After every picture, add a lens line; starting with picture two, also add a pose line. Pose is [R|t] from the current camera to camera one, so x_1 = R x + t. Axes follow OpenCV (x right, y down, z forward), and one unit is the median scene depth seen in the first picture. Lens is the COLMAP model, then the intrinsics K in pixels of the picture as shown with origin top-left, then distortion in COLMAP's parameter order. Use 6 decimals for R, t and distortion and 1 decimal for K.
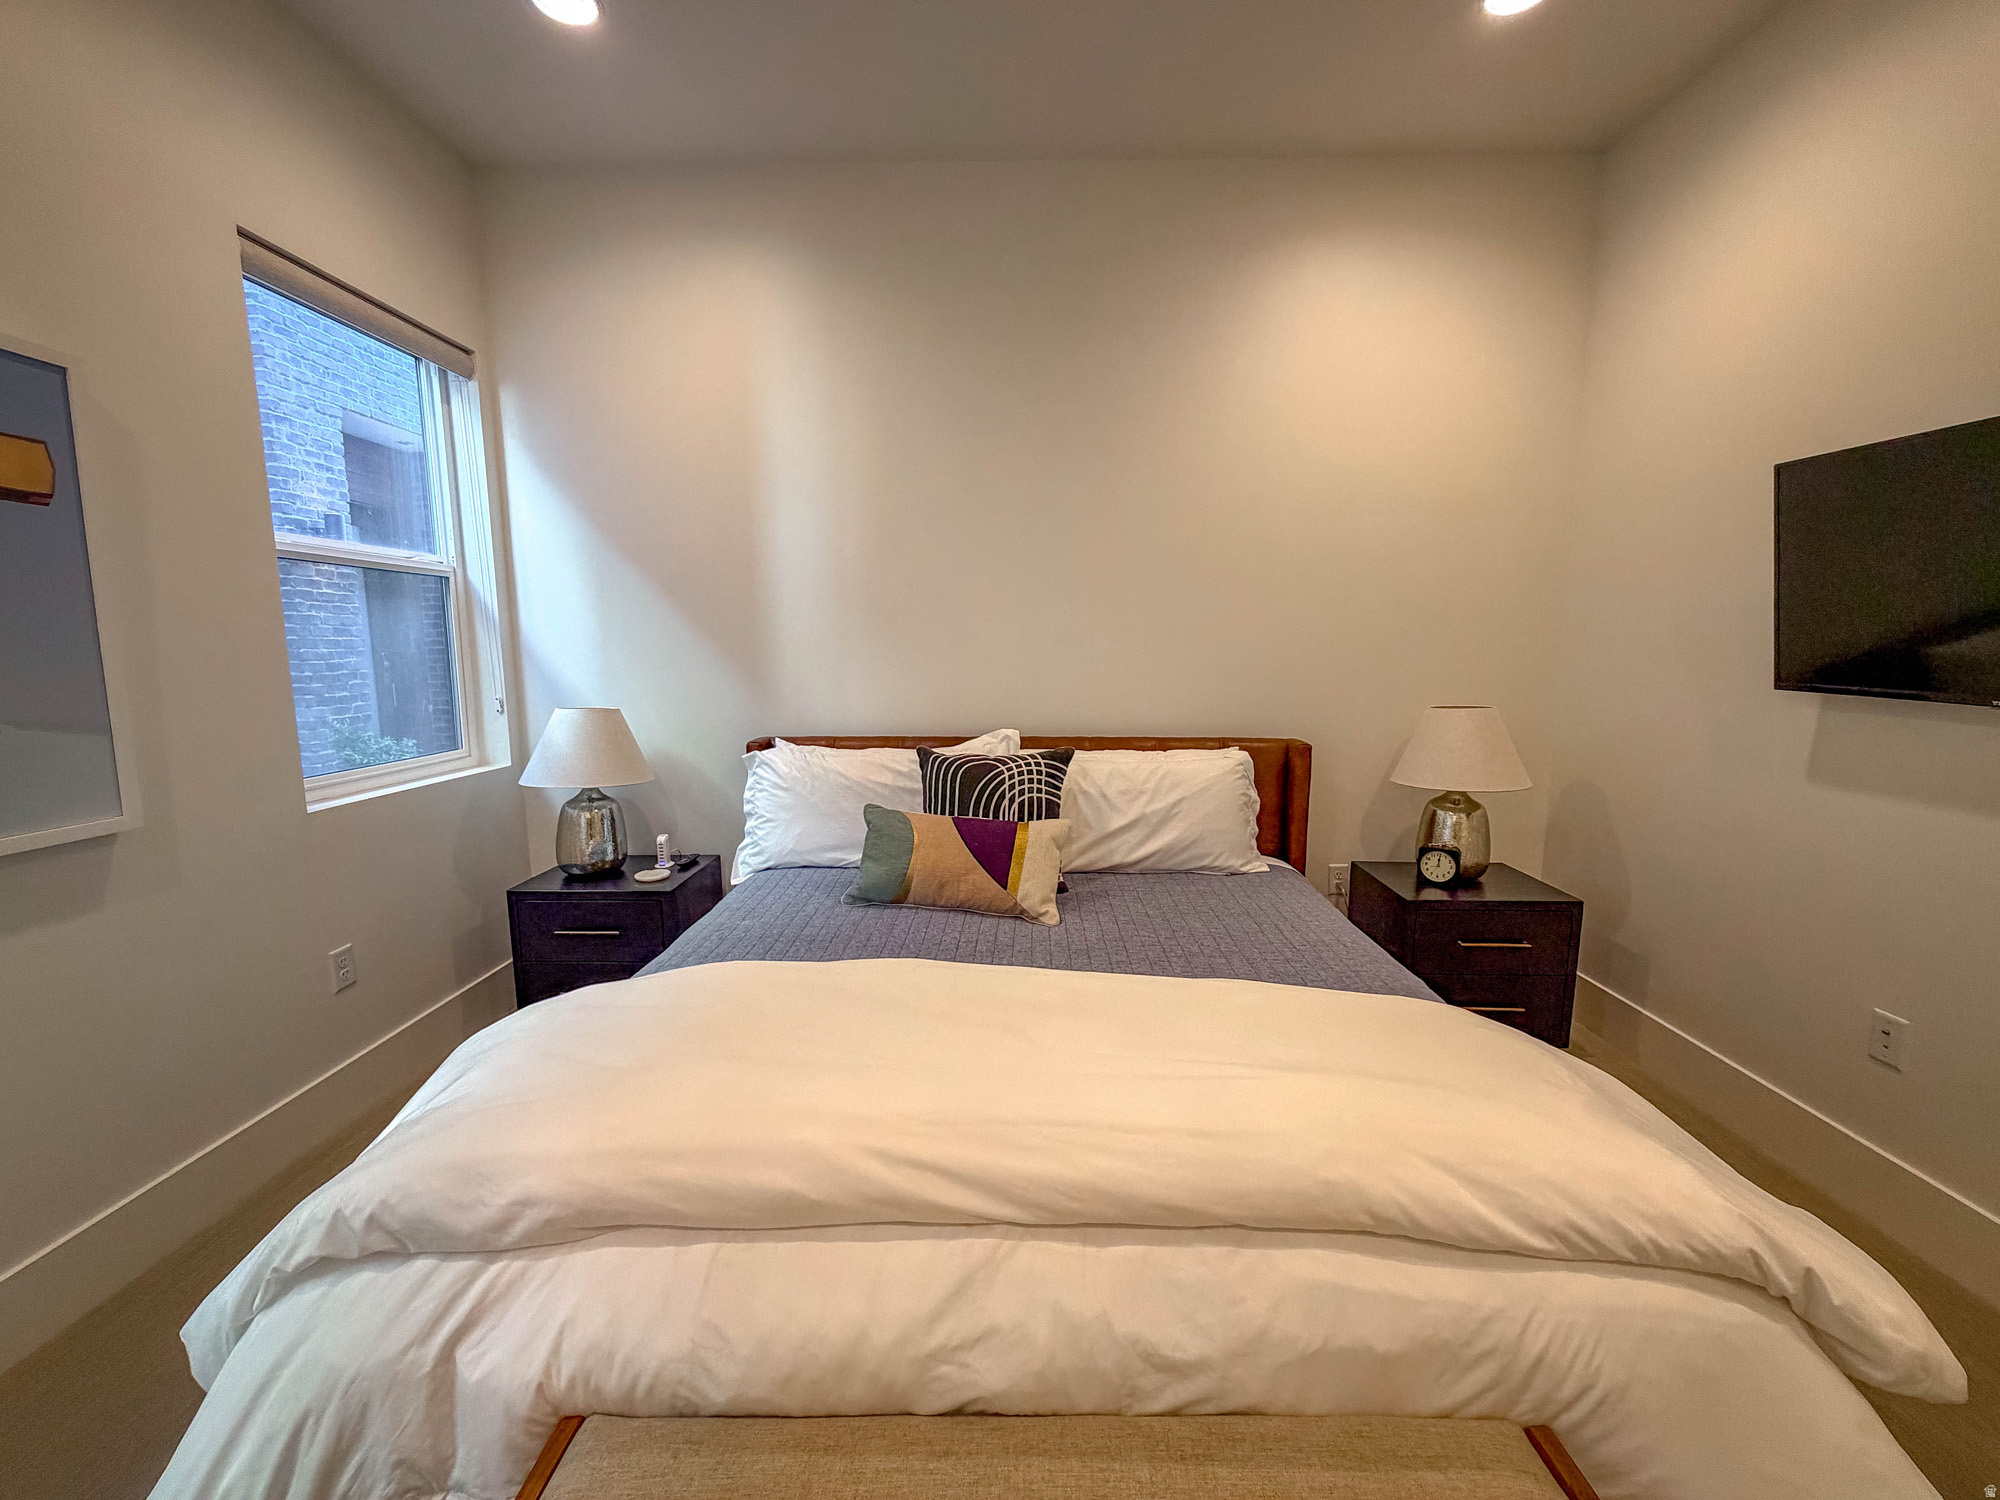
lens RADIAL K [[802.1, 0, 1004.8], [0, 802.1, 747.3], [0, 0, 1]] dist [0.000745, -0.000093]
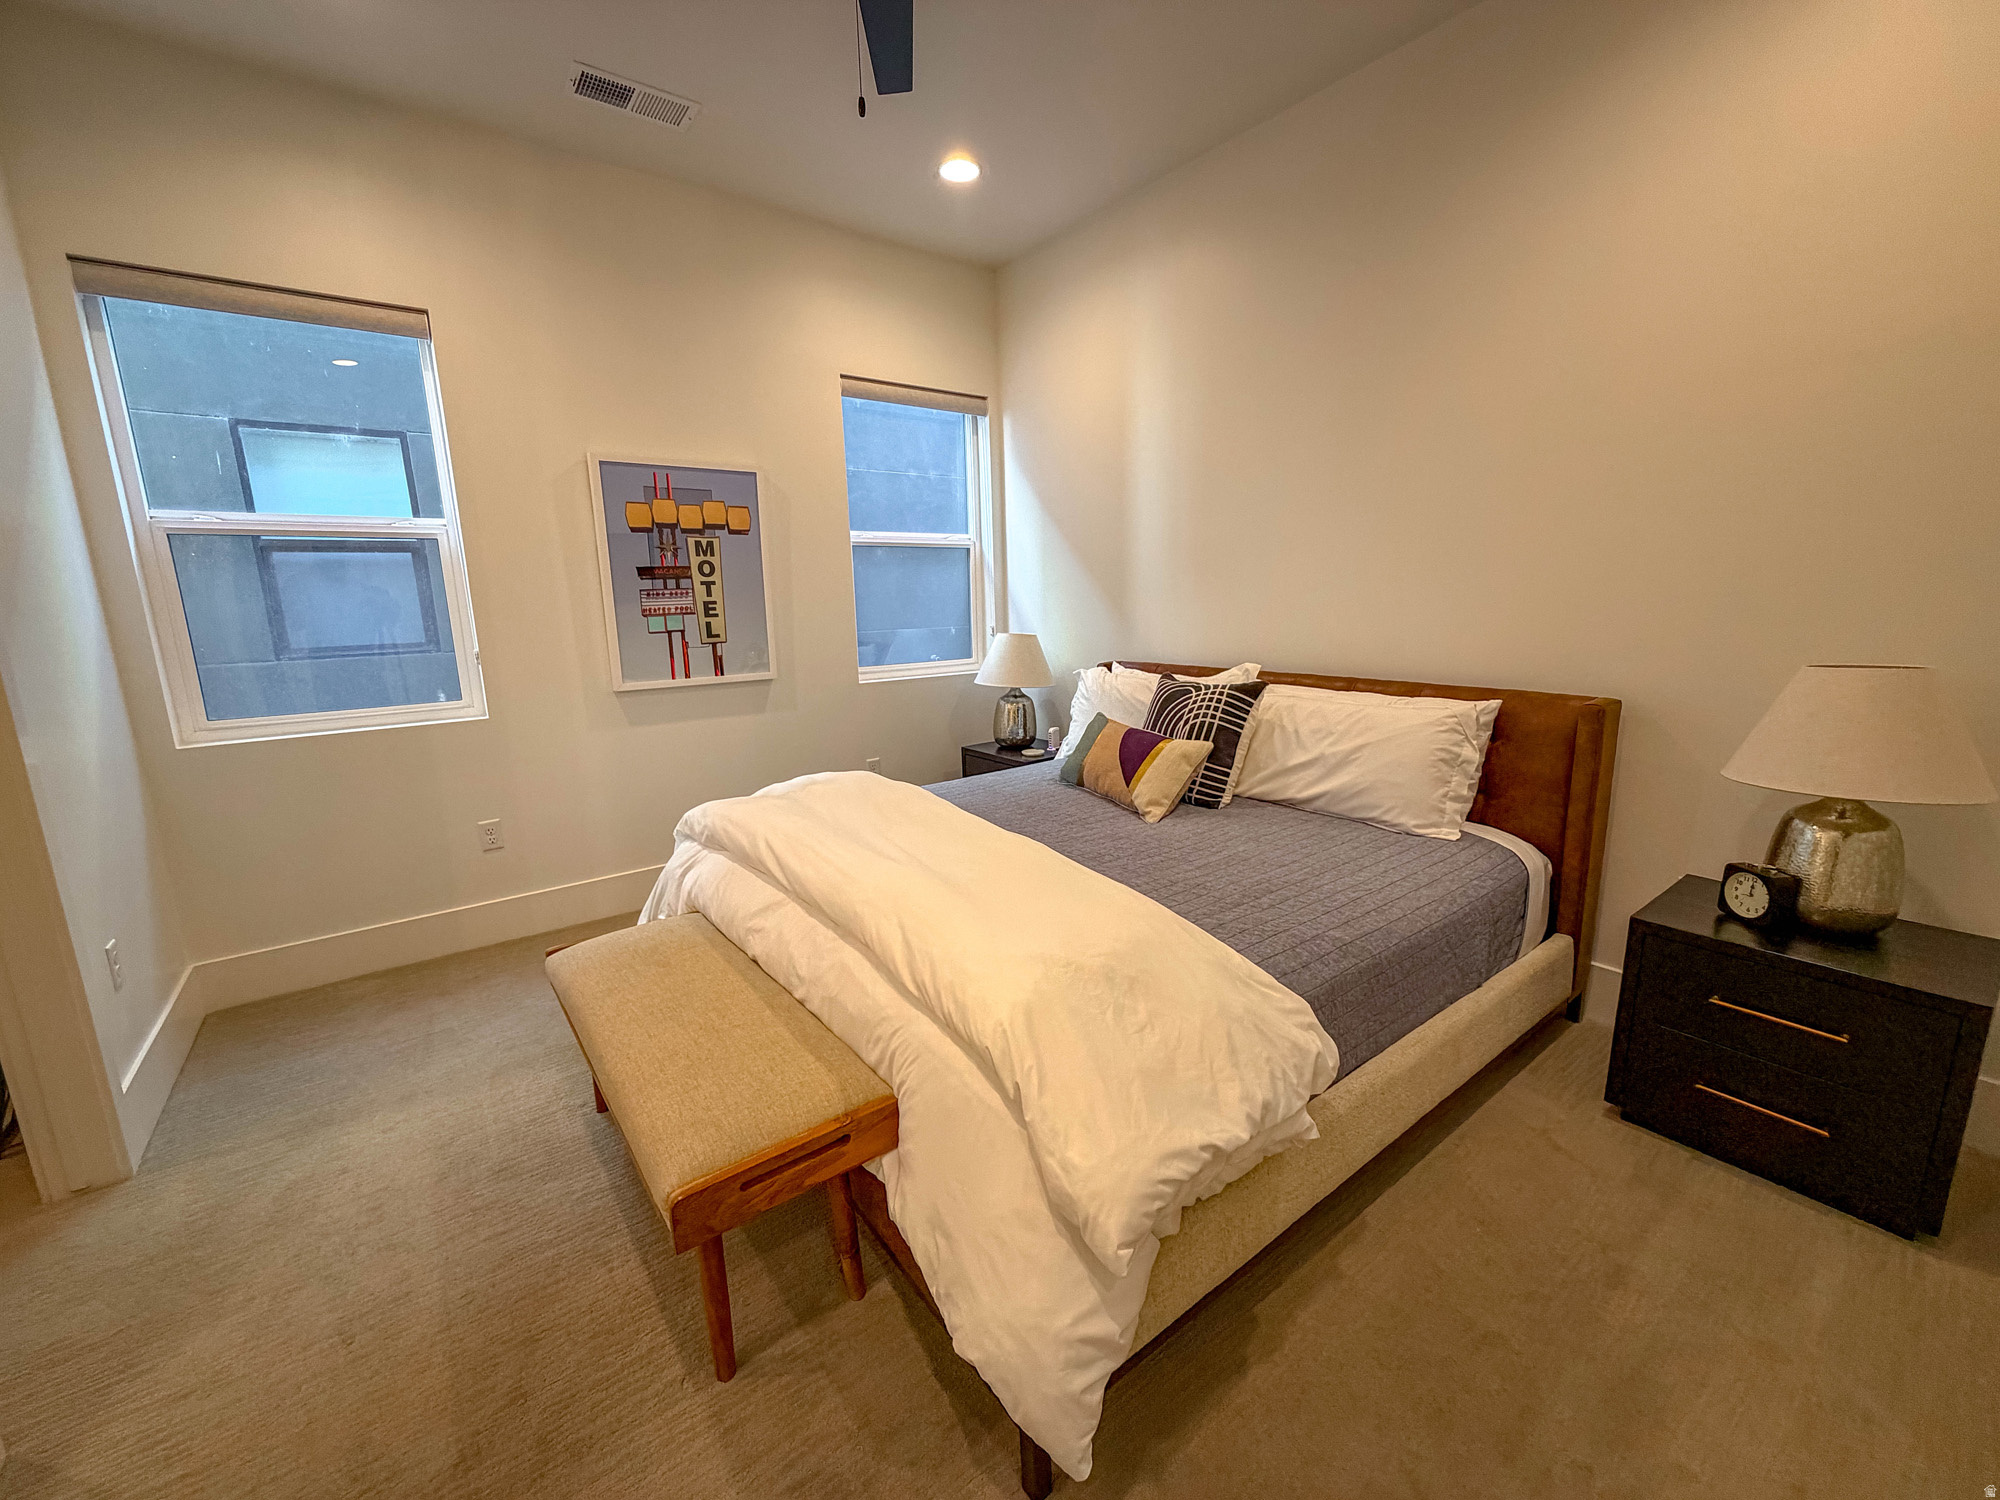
lens RADIAL K [[802.1, 0, 1004.8], [0, 802.1, 747.3], [0, 0, 1]] dist [0.000745, -0.000093]
pose [[0.618480, 0.134435, -0.774216, 0.694994], [-0.080035, 0.990910, 0.108126, -0.000871], [0.781714, -0.004909, 0.623618, 0.076674]]
